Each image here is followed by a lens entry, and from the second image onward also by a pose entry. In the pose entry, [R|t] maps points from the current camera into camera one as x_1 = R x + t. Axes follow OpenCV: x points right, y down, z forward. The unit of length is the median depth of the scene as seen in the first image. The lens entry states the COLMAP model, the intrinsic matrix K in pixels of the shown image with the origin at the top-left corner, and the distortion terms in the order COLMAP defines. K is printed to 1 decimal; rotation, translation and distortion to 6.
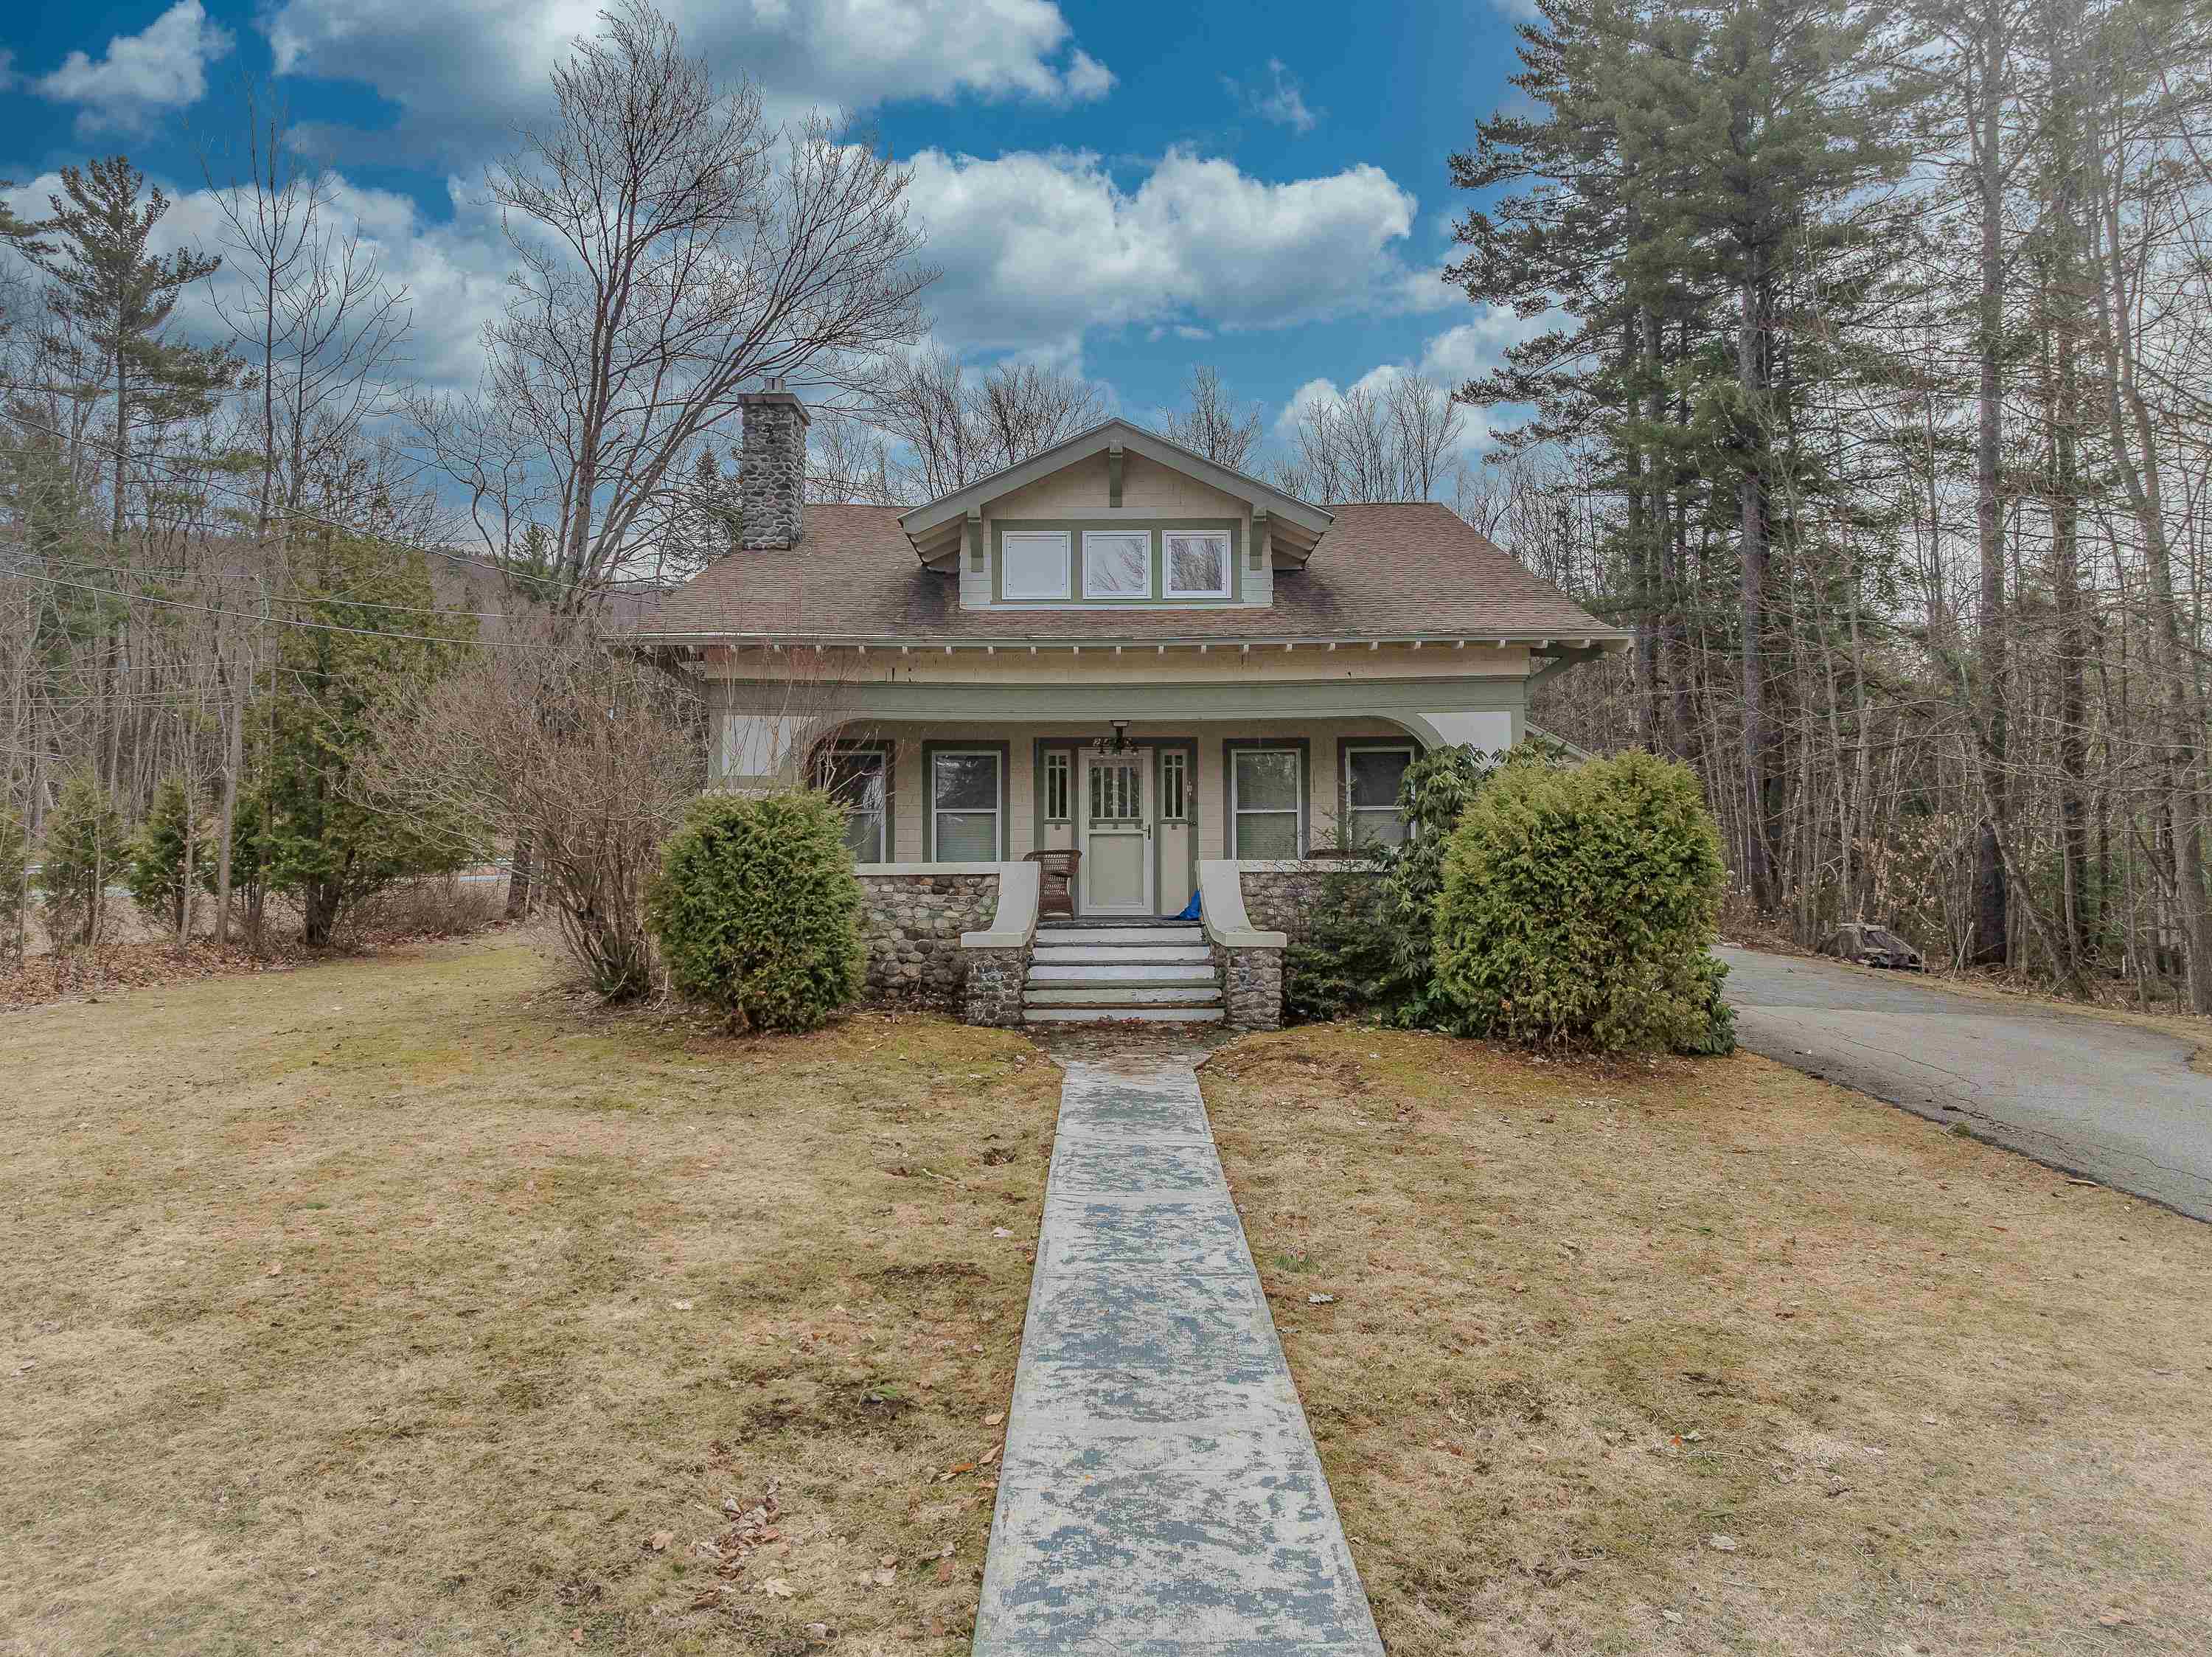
lens RADIAL K [[1561.4, 0, 1101.6], [0, 1561.4, 820.6], [0, 0, 1]] dist [-0.035146, 0.002316]
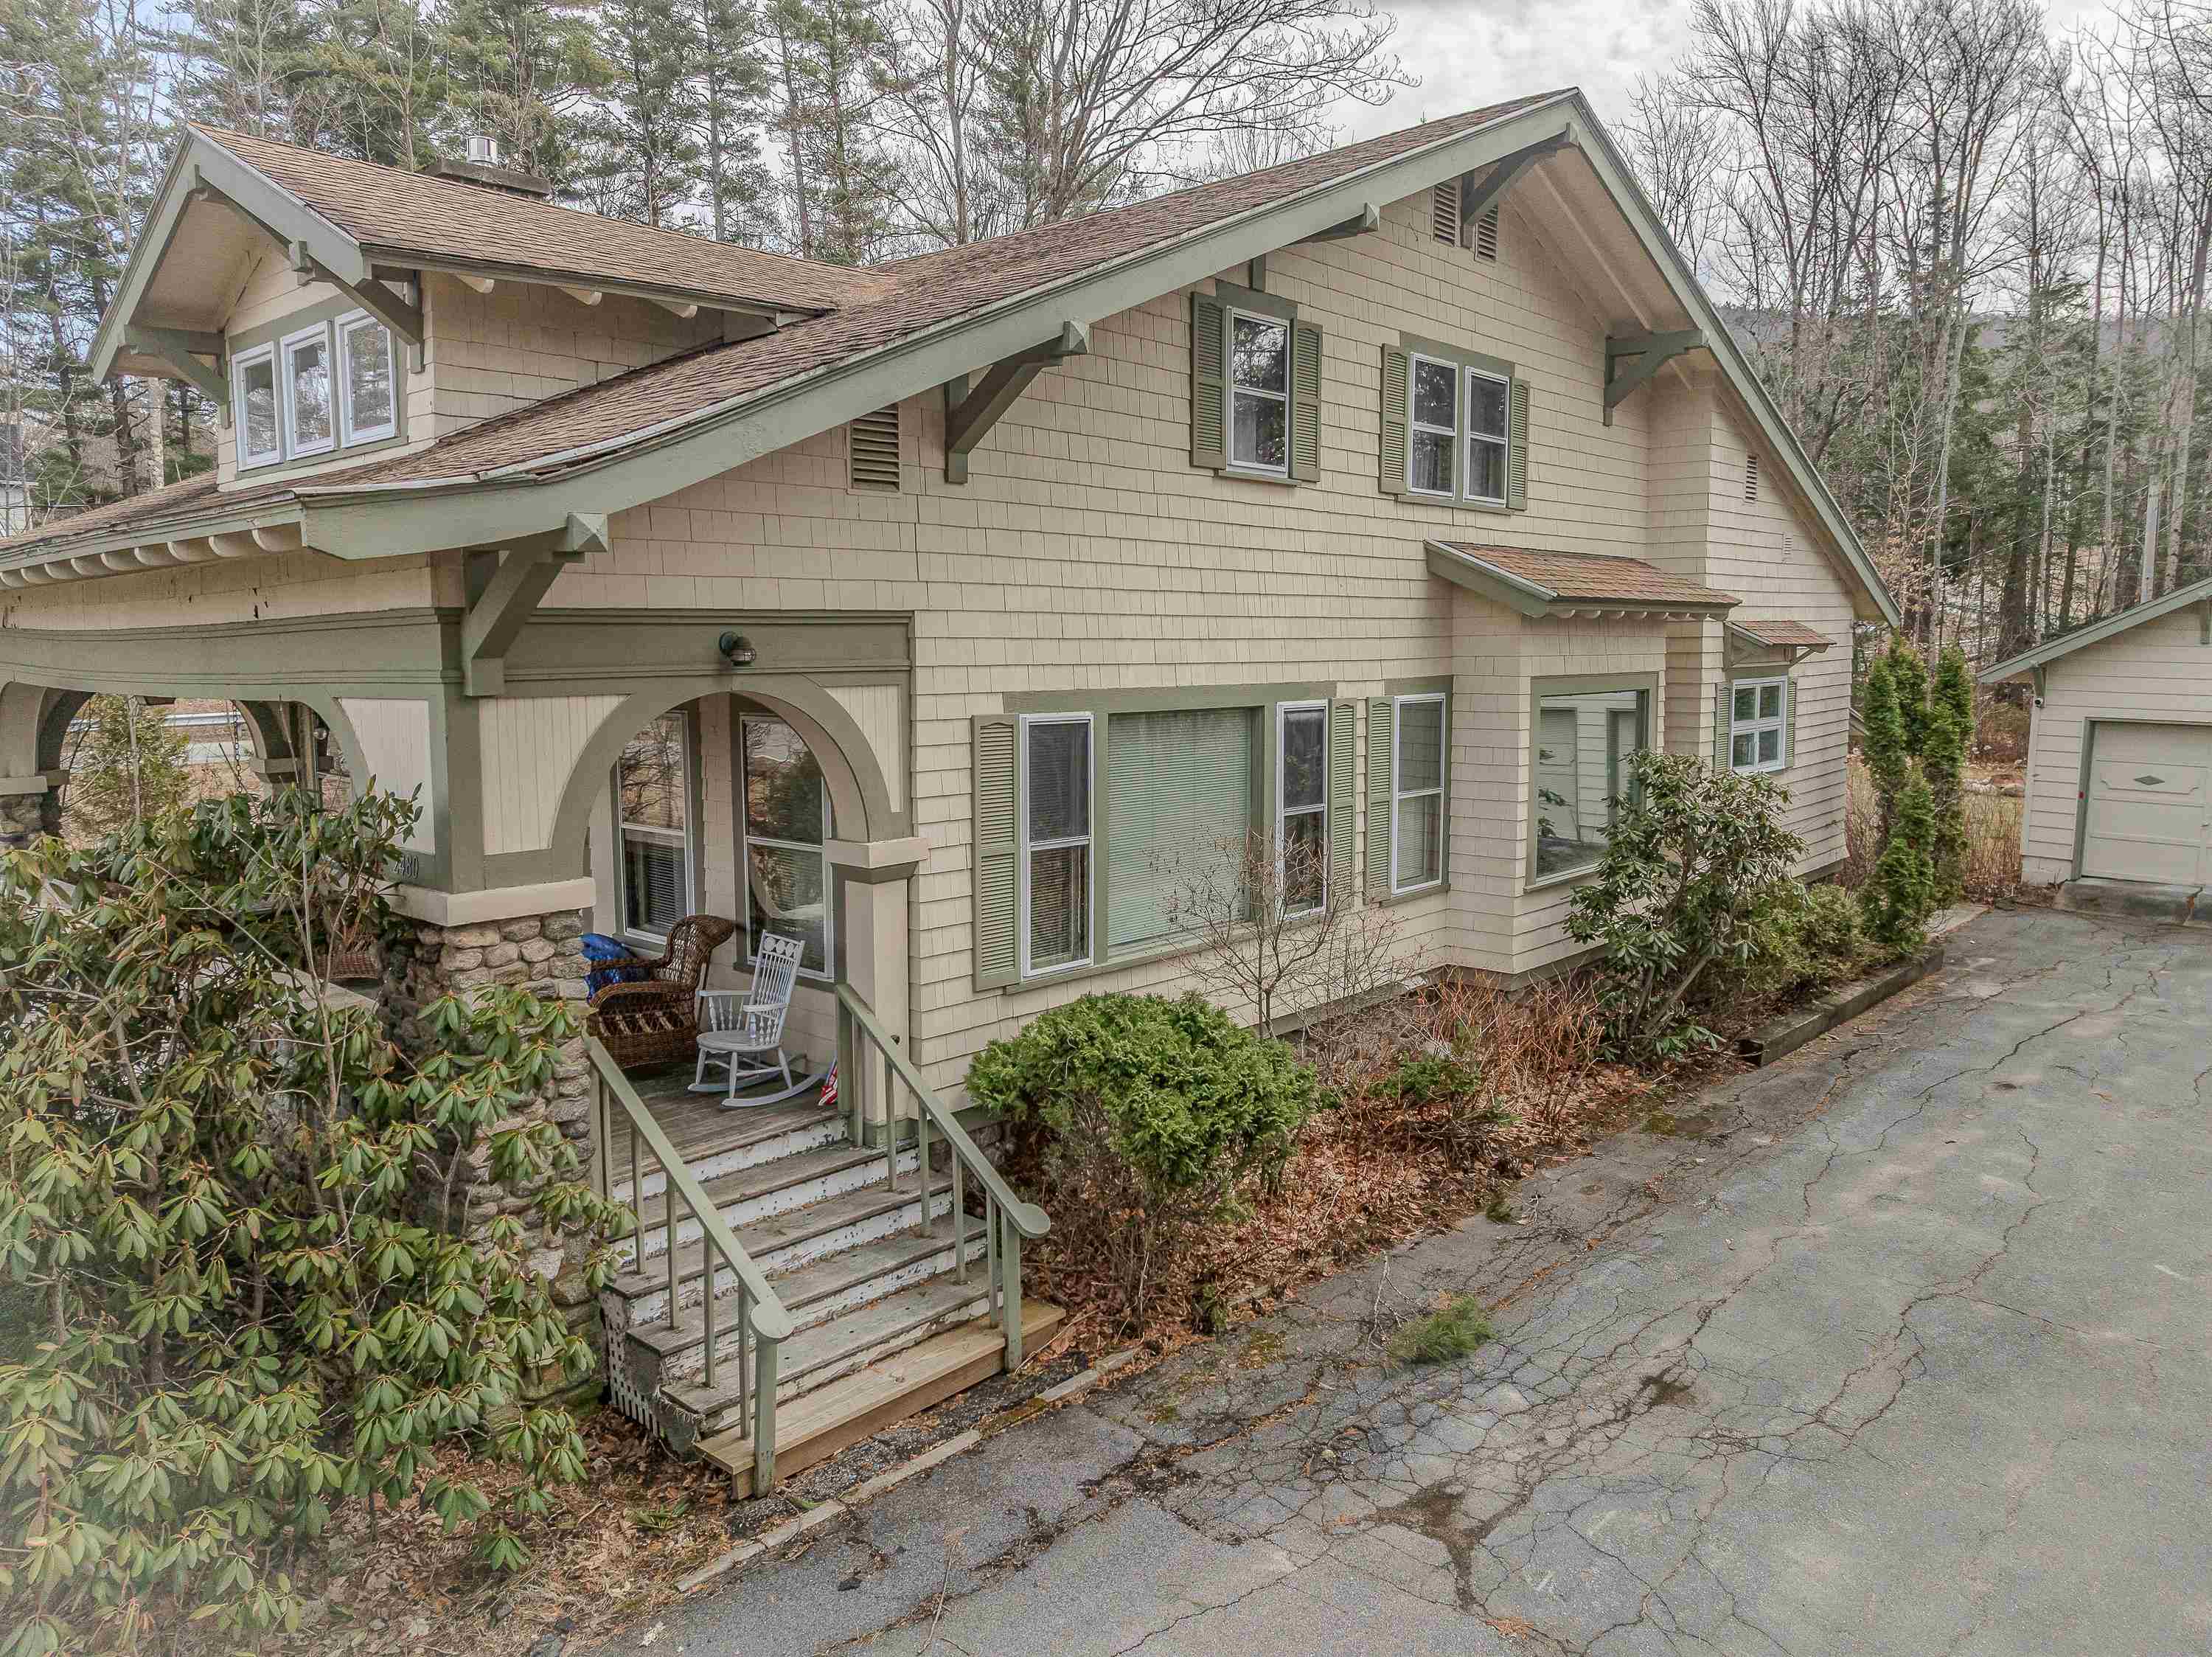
lens RADIAL K [[1561.4, 0, 1101.6], [0, 1561.4, 820.6], [0, 0, 1]] dist [-0.035146, 0.002316]
pose [[0.735226, 0.084975, -0.672474, 0.650108], [0.019580, 0.989034, 0.146383, -0.094347], [0.677539, -0.120792, 0.725500, 0.834919]]
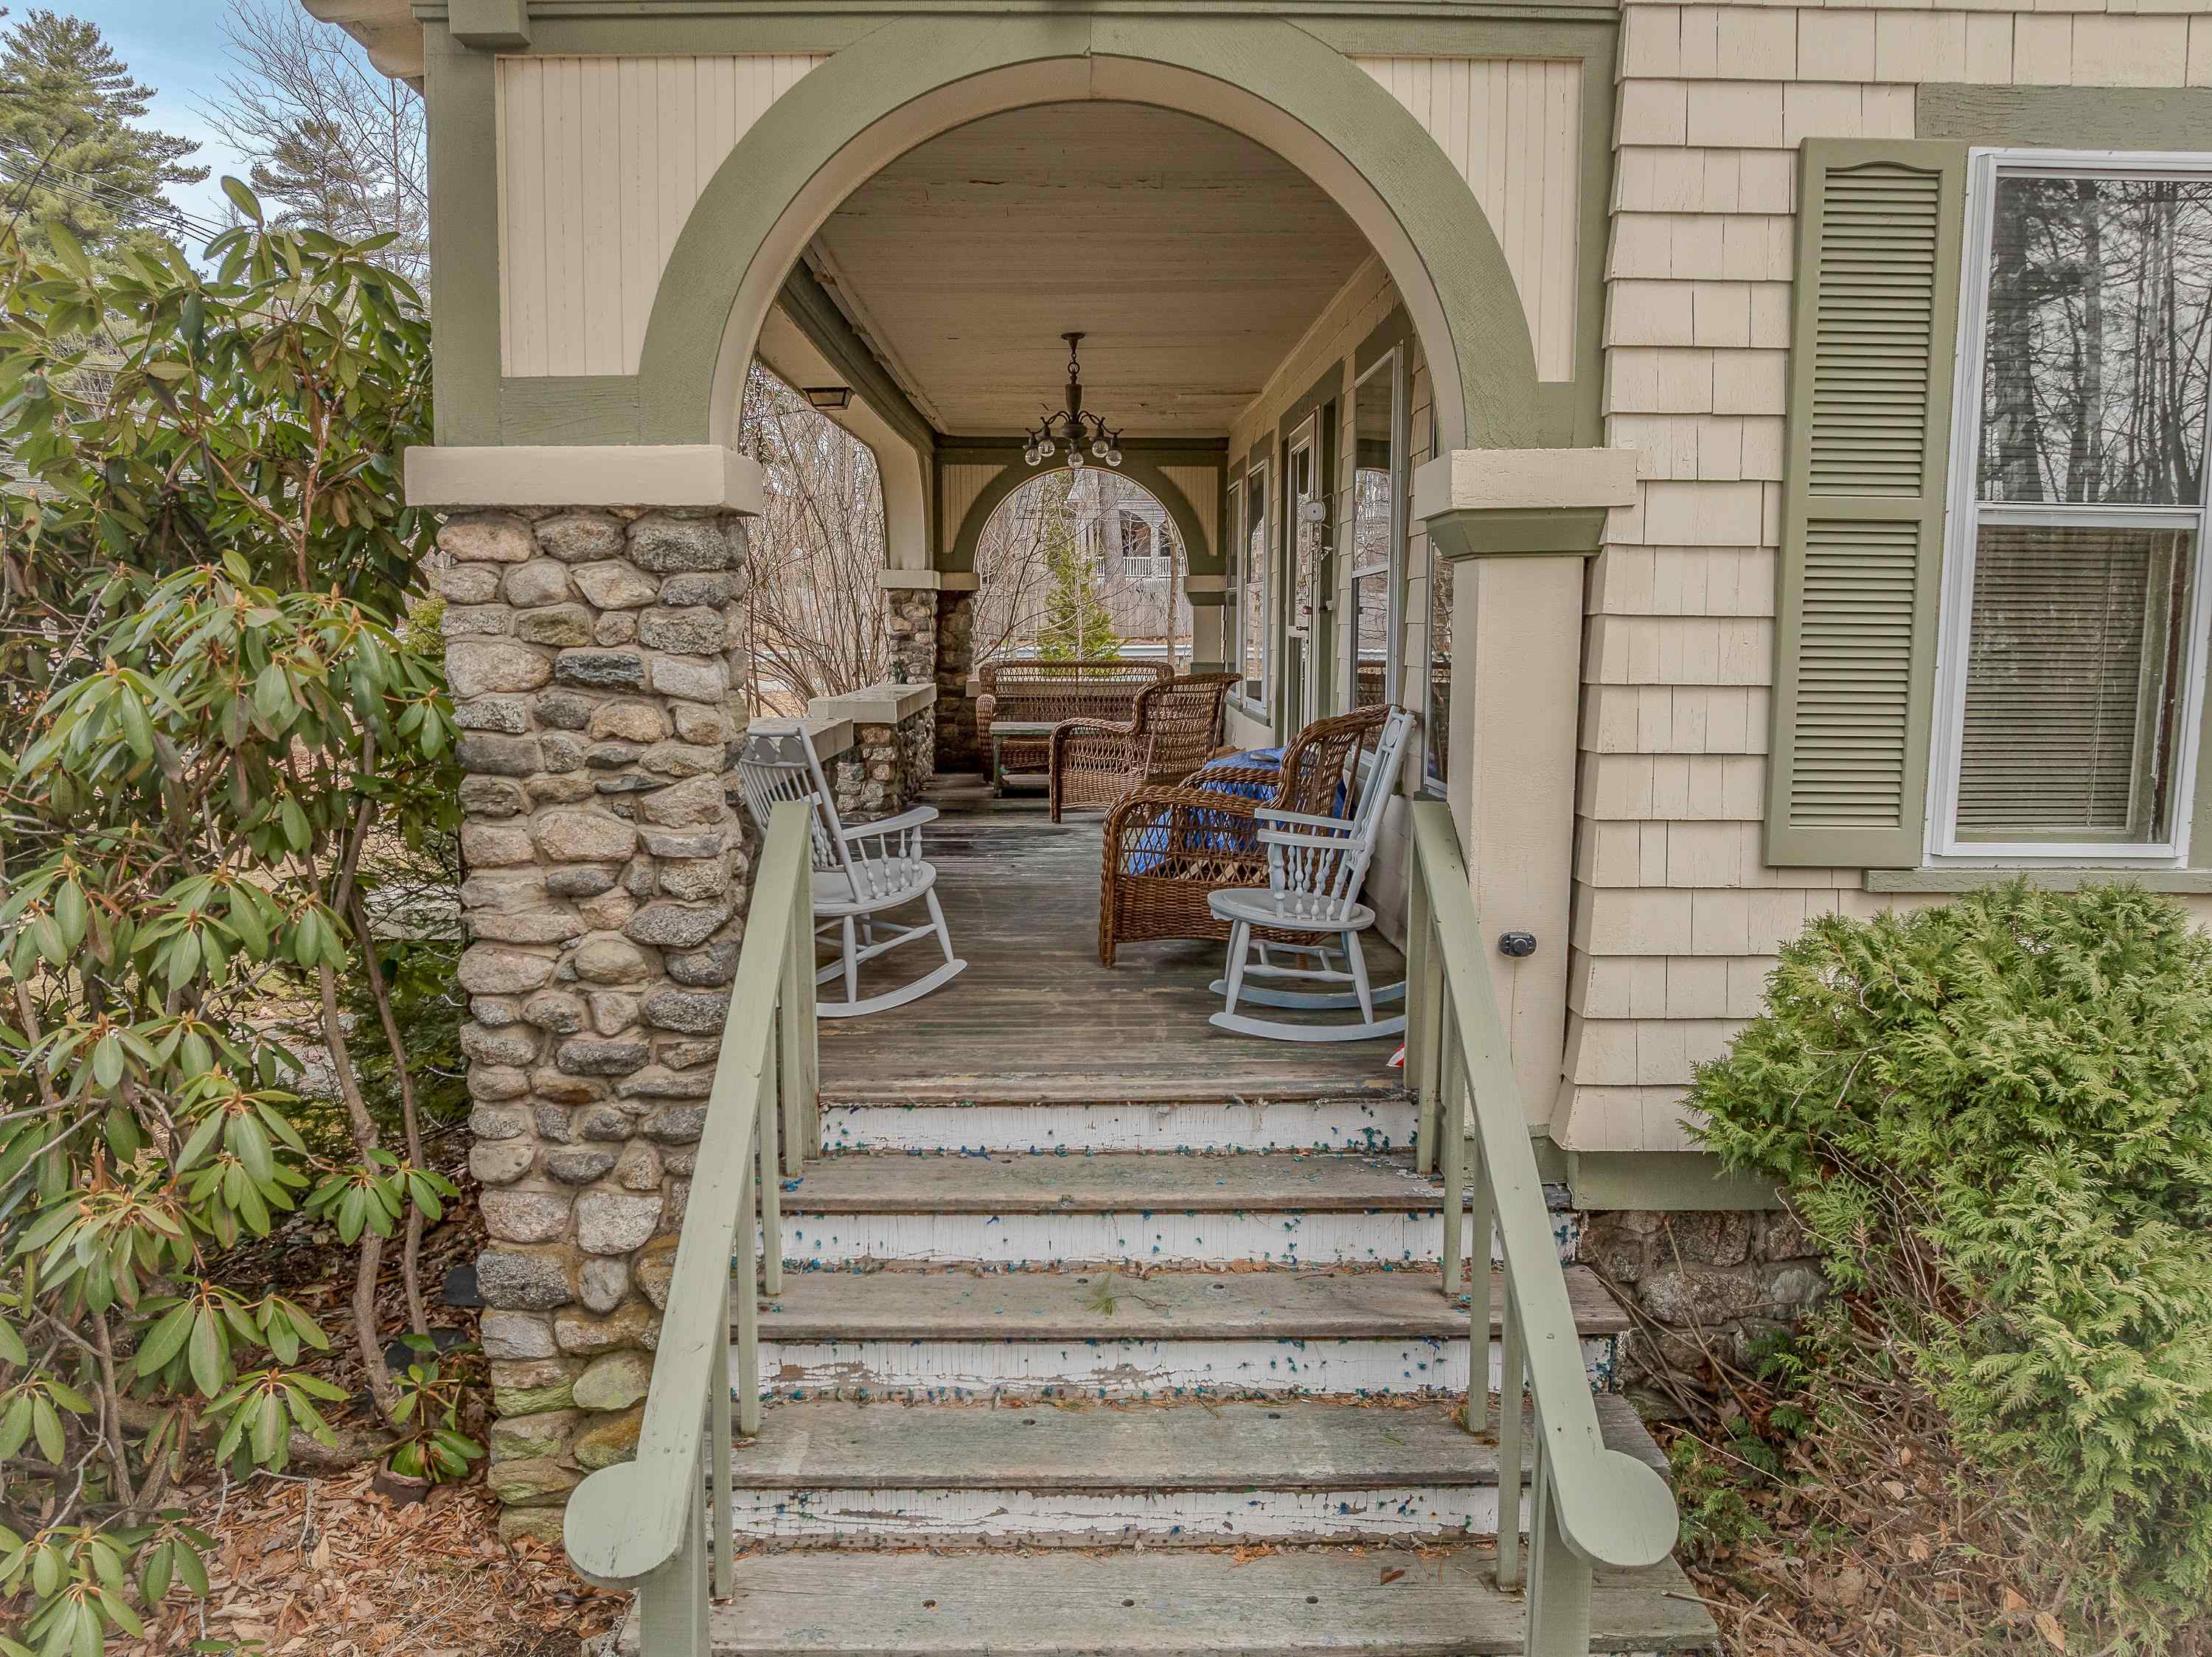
lens RADIAL K [[1561.4, 0, 1101.6], [0, 1561.4, 820.6], [0, 0, 1]] dist [-0.035146, 0.002316]
pose [[0.010946, 0.129613, -0.991504, 0.477391], [0.030678, 0.991053, 0.129893, 0.000927], [0.999469, -0.031839, 0.006871, 1.084669]]
